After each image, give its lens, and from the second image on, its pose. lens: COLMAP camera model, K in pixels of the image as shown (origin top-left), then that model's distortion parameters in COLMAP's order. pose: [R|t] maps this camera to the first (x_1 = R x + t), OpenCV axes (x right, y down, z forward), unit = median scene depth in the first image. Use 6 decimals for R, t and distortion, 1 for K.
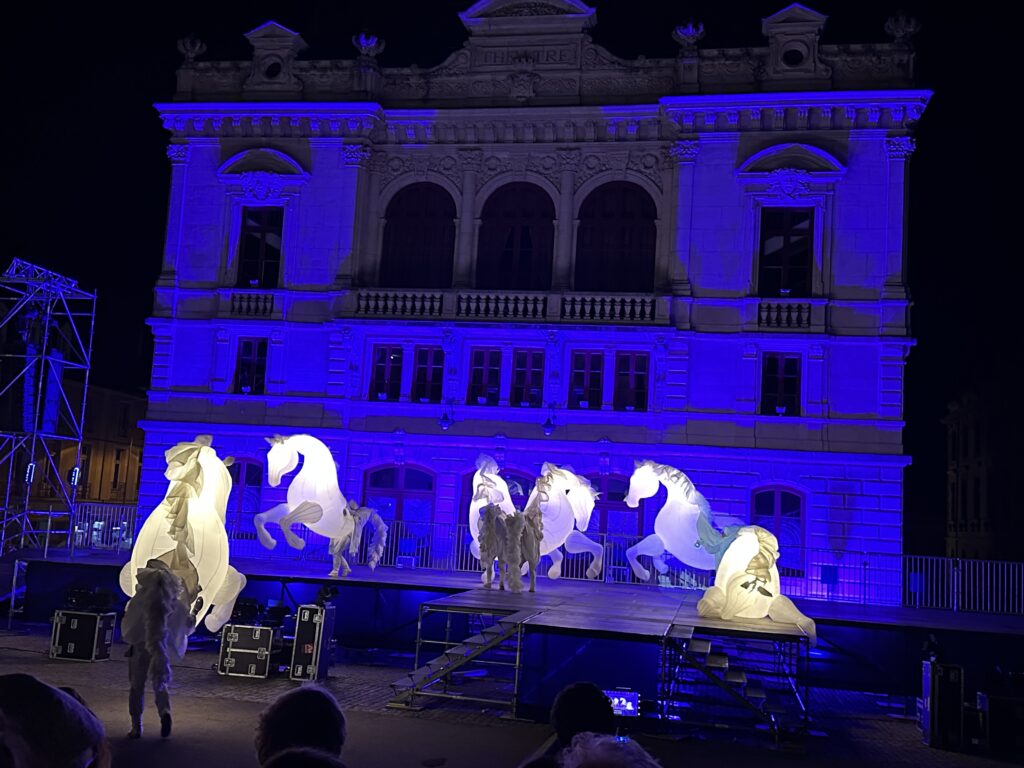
lens RADIAL K [[1078.4, 0, 504.6], [0, 1078.4, 386.1], [0, 0, 1]] dist [0.205317, -0.471234]
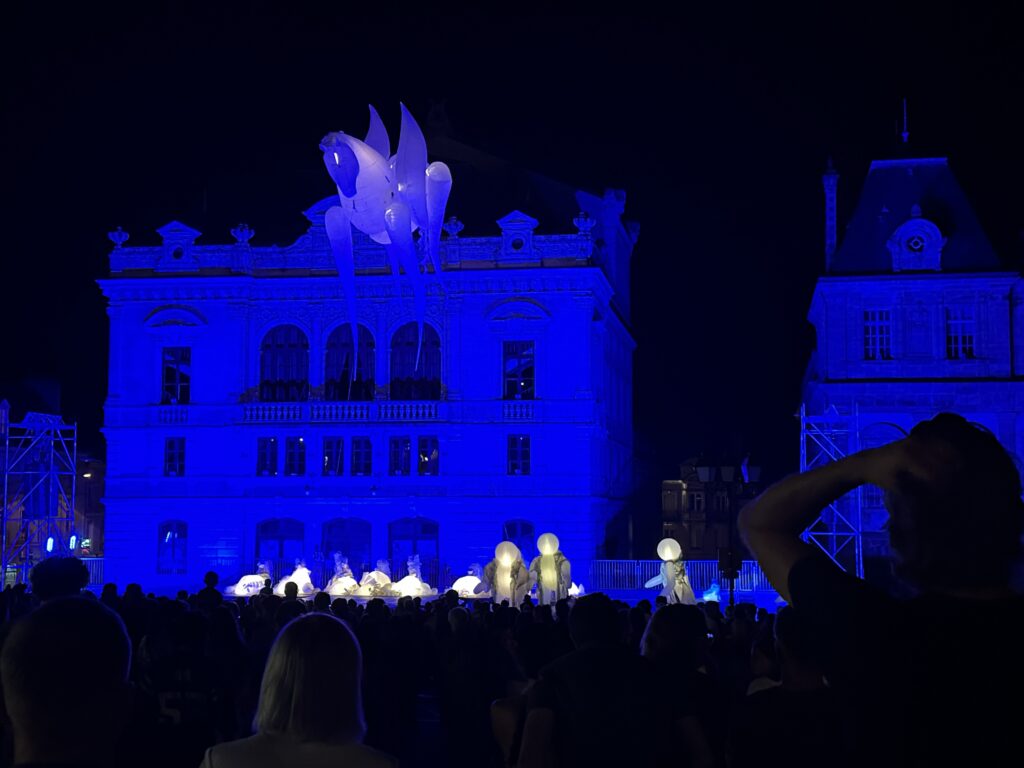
lens RADIAL K [[1399.2, 0, 514.2], [0, 1399.2, 381.7], [0, 0, 1]] dist [0.148653, 0.008951]
pose [[0.997581, -0.056270, 0.040821, 0.153669], [0.054982, 0.997974, 0.032024, -0.156187], [-0.042541, -0.029702, 0.998653, -0.926349]]
